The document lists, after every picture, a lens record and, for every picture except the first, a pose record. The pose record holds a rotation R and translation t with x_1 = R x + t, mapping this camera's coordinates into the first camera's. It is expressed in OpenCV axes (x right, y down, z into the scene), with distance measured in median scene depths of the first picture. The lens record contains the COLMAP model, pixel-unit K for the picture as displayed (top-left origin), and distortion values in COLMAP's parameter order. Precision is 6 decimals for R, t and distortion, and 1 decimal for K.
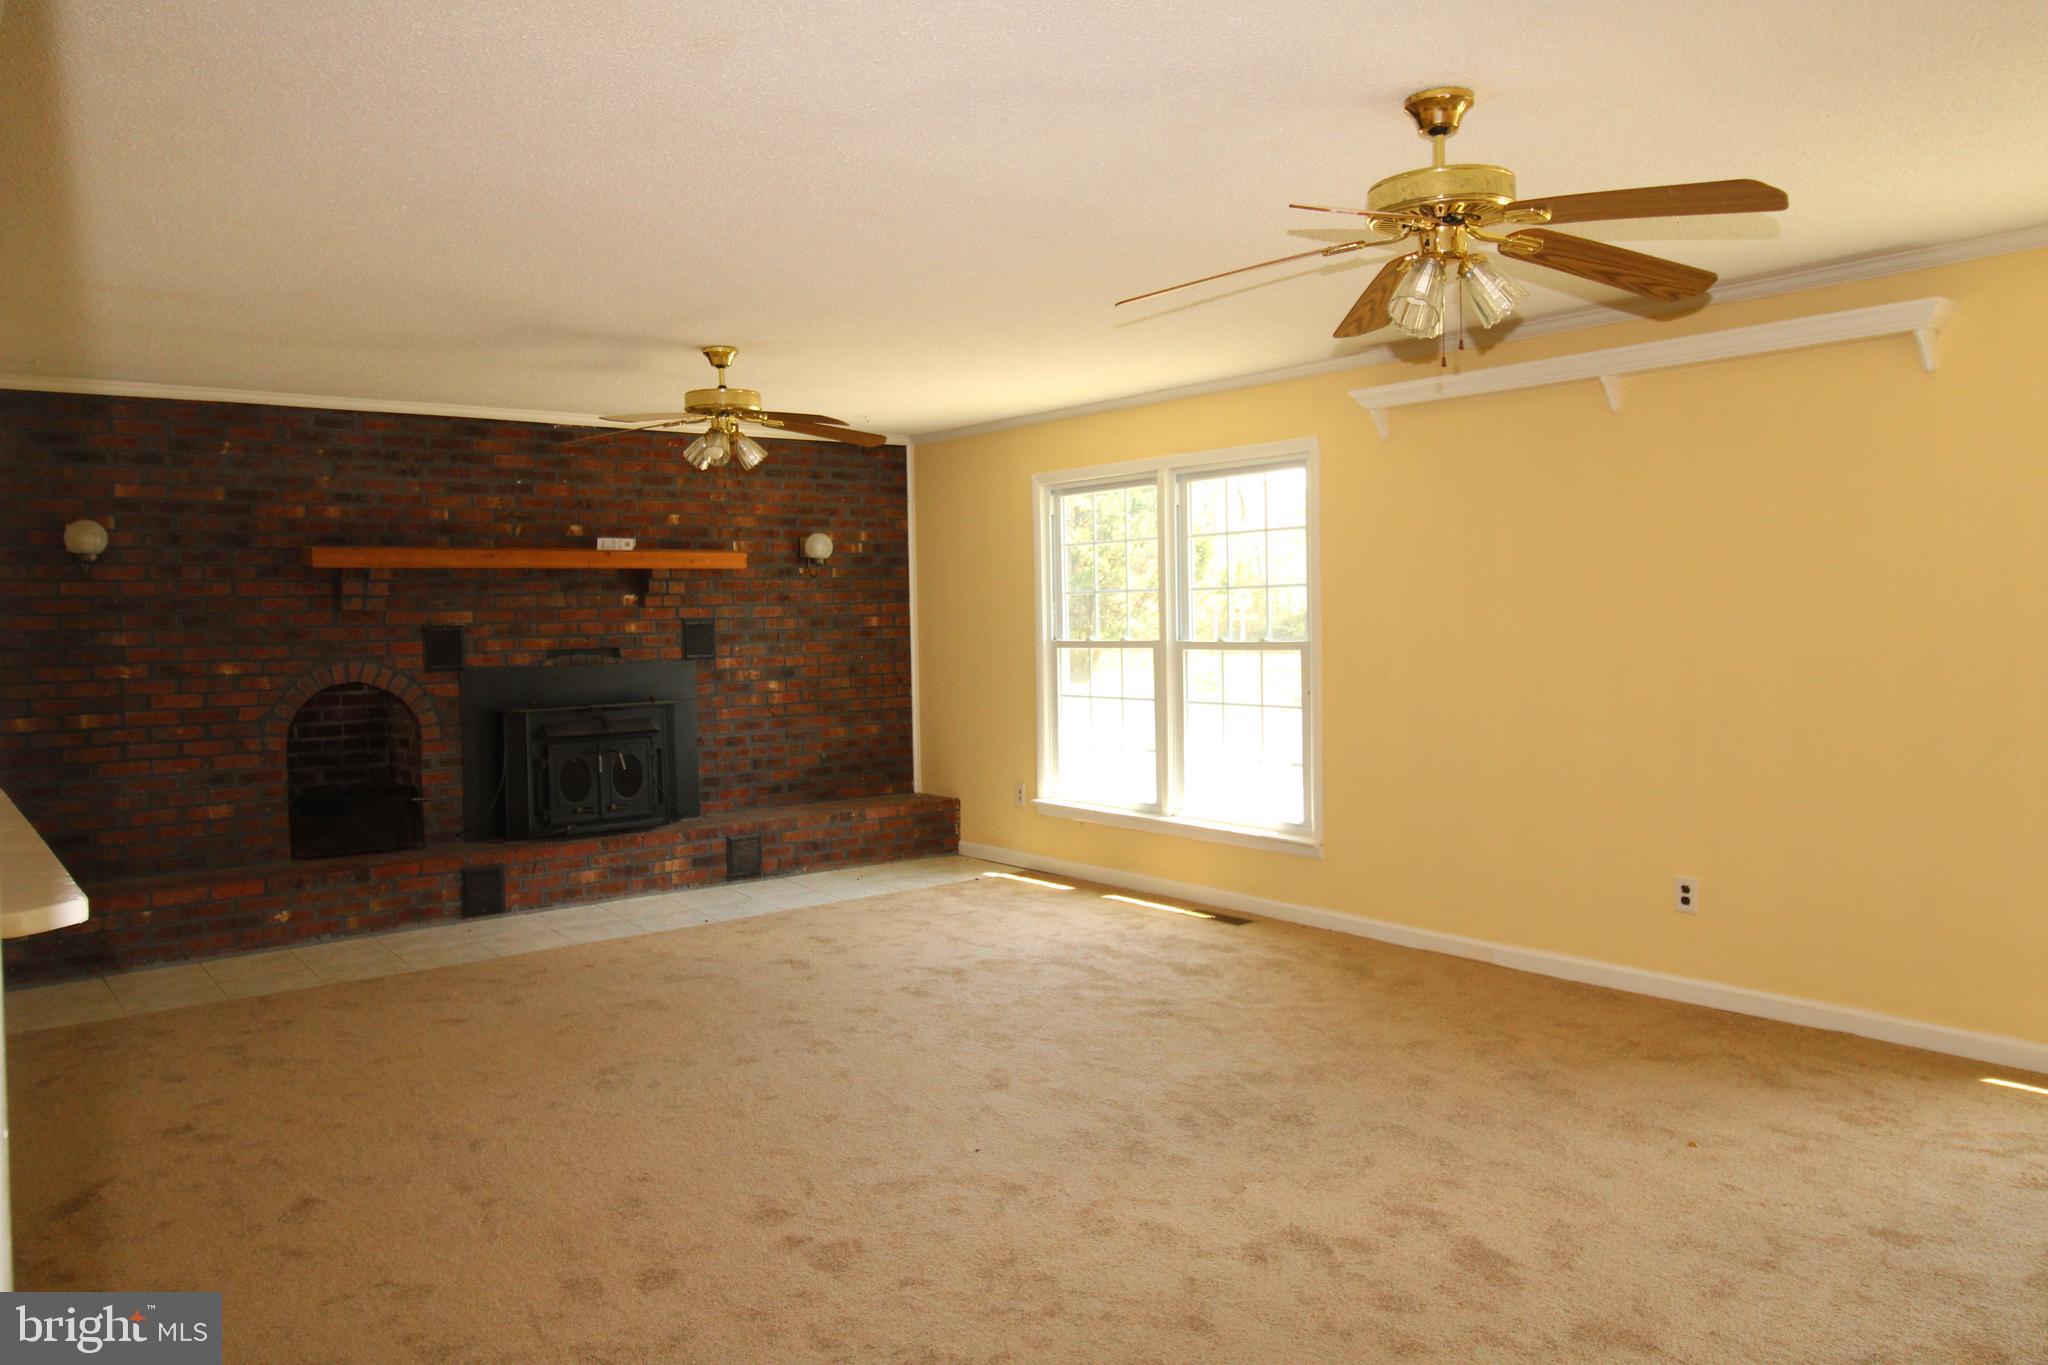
lens RADIAL K [[1485.2, 0, 1040.5], [0, 1485.2, 663.3], [0, 0, 1]] dist [0.015831, -0.012655]
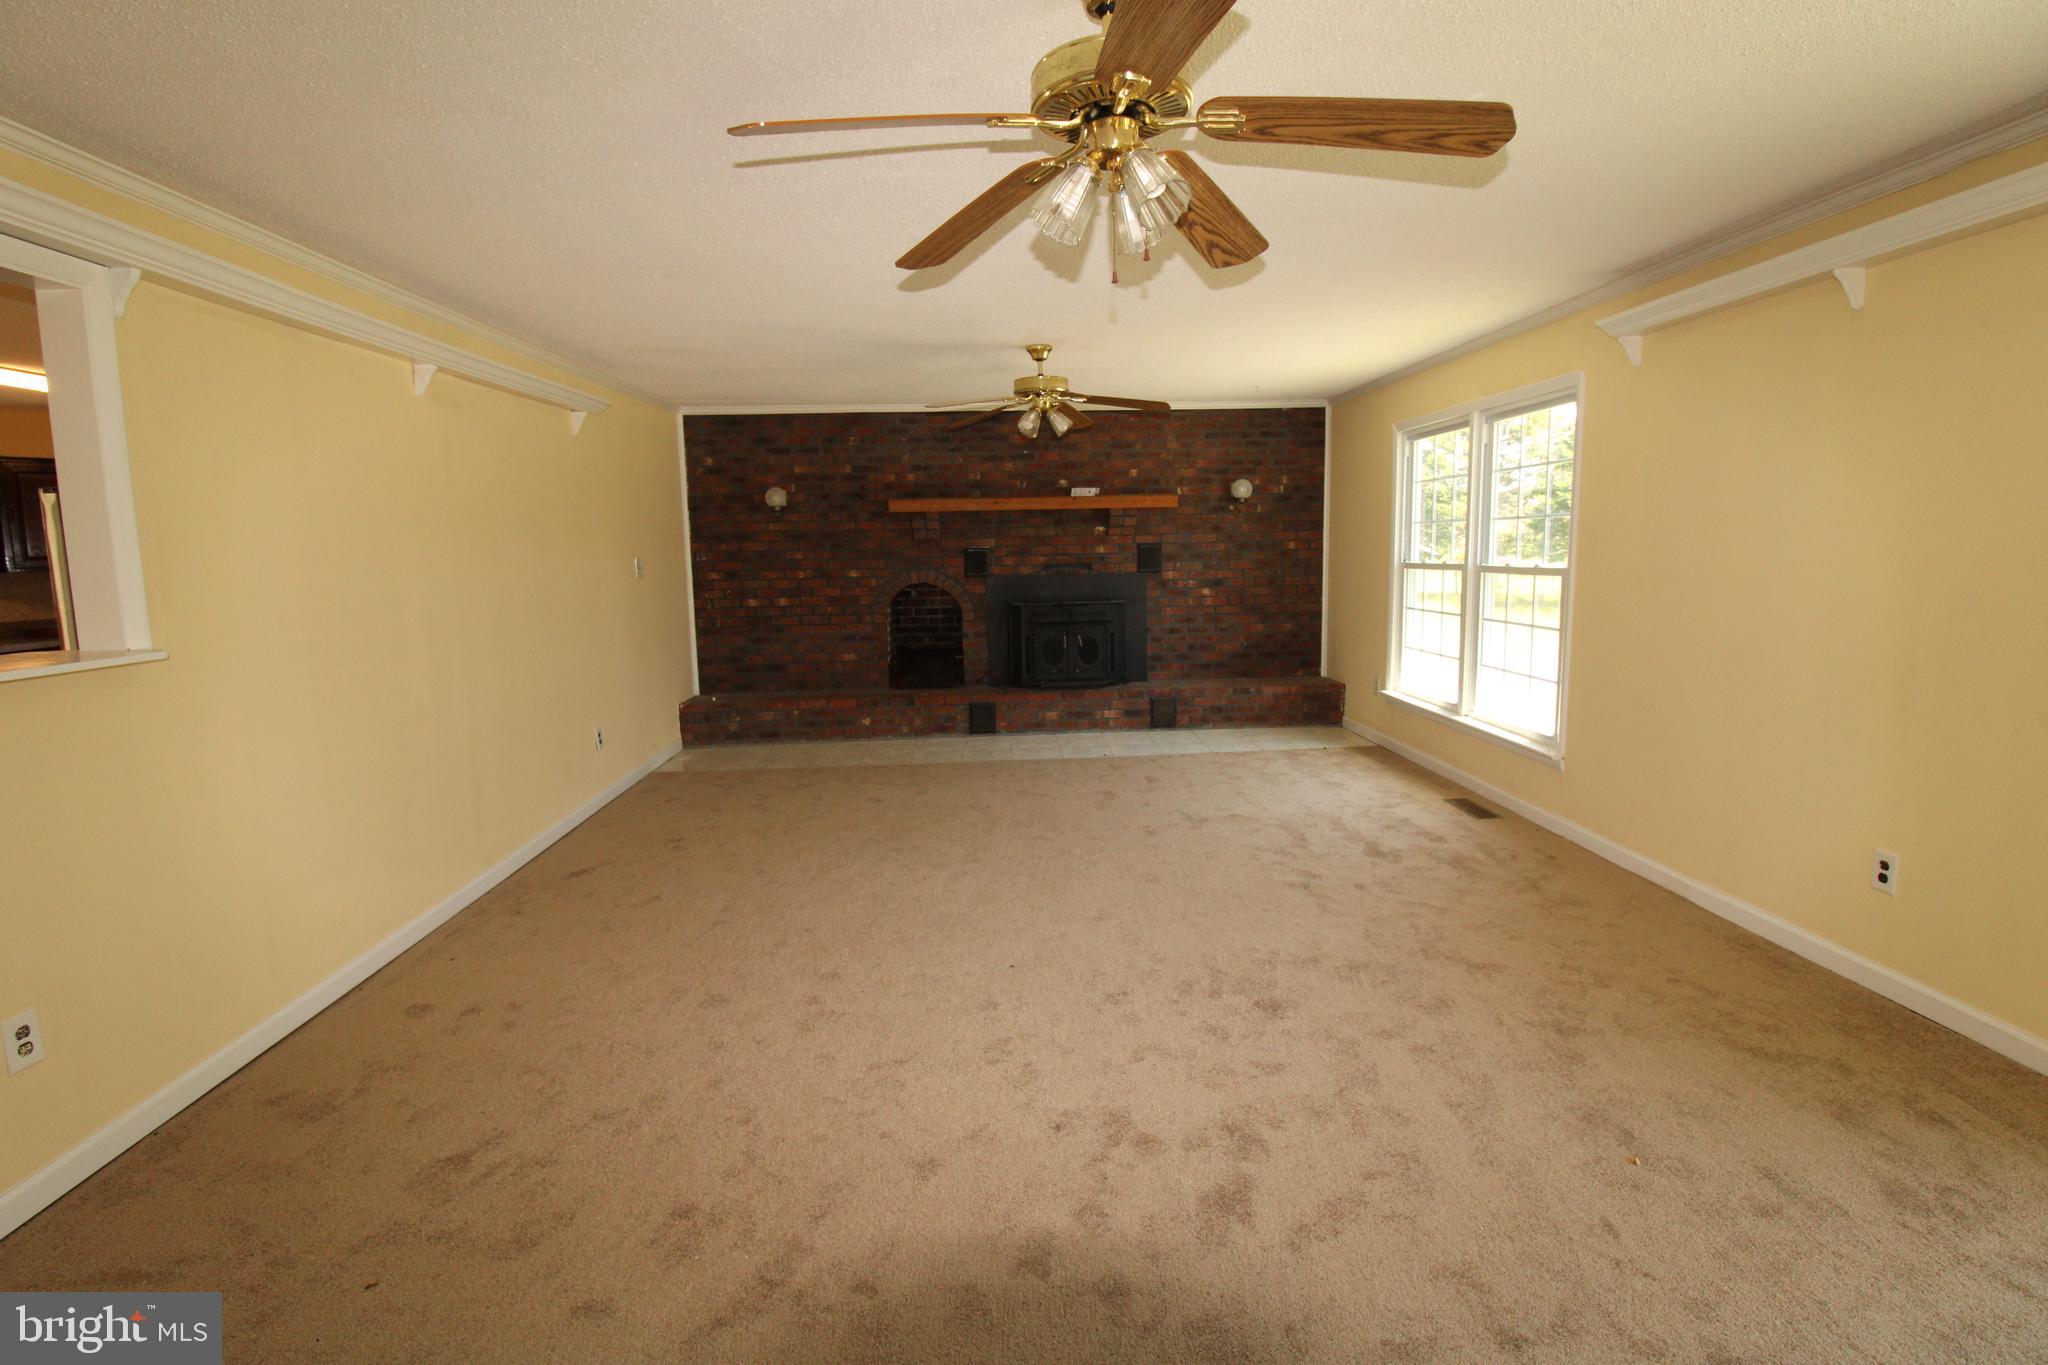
lens RADIAL K [[970.9, 0, 1039.9], [0, 970.9, 665.8], [0, 0, 1]] dist [0.003854, -0.013727]
pose [[0.824699, 0.073368, -0.560794, 0.242827], [-0.016359, 0.994230, 0.106016, -0.011653], [0.565336, -0.078257, 0.821140, 0.194141]]
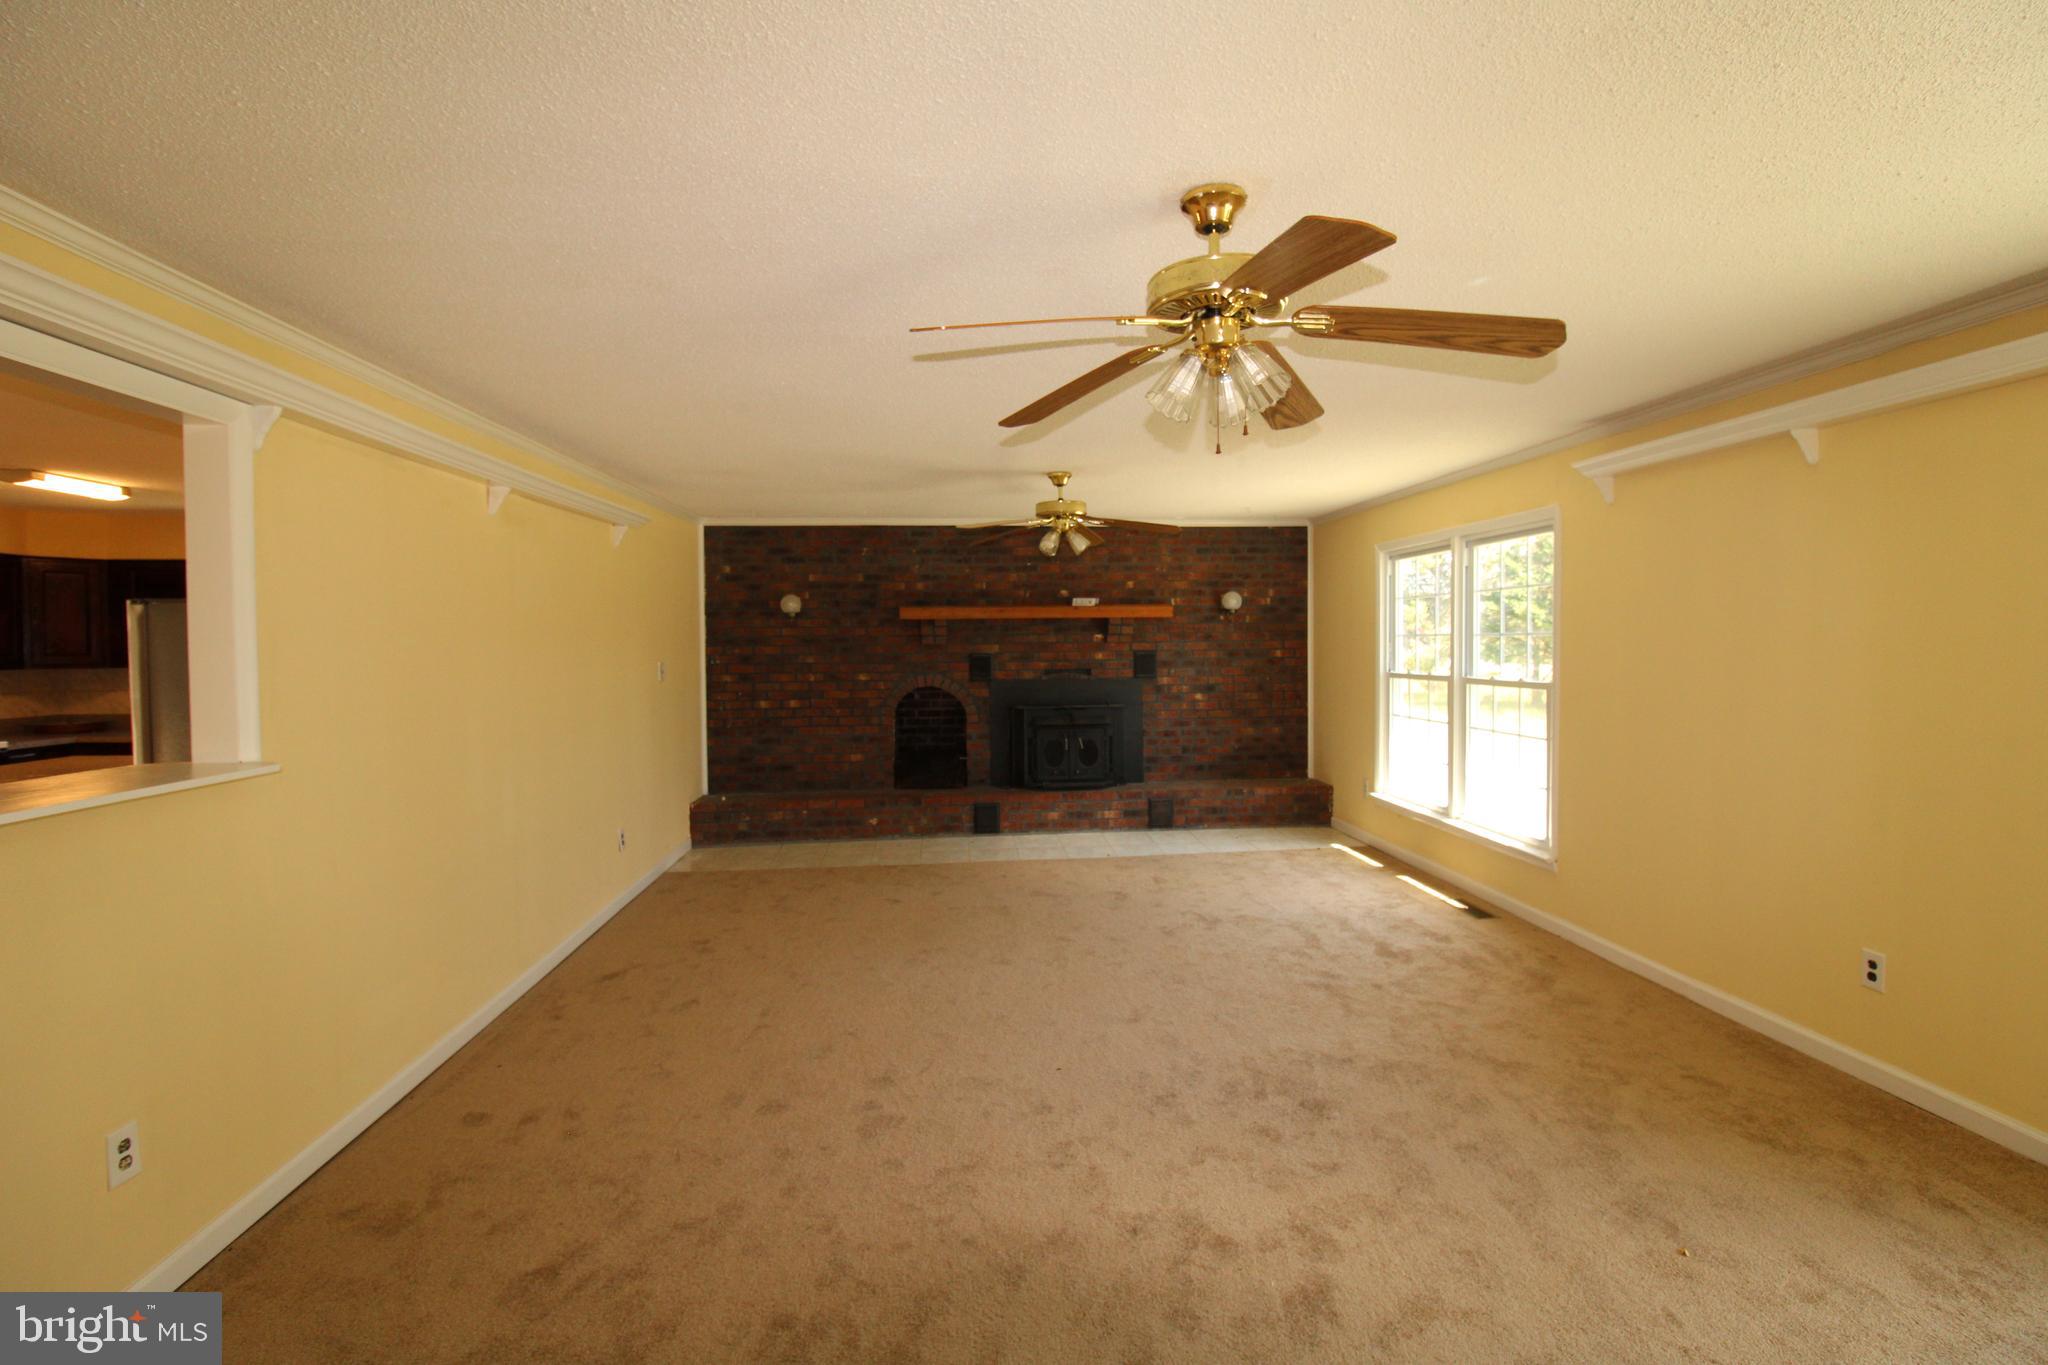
lens RADIAL K [[950.0, 0, 1041.0], [0, 950.0, 666.6], [0, 0, 1]] dist [0.001414, -0.012999]
pose [[0.846030, 0.025296, -0.532535, 0.218274], [-0.024894, 0.999659, 0.007937, -0.021339], [0.532554, 0.006542, 0.846371, 0.153678]]
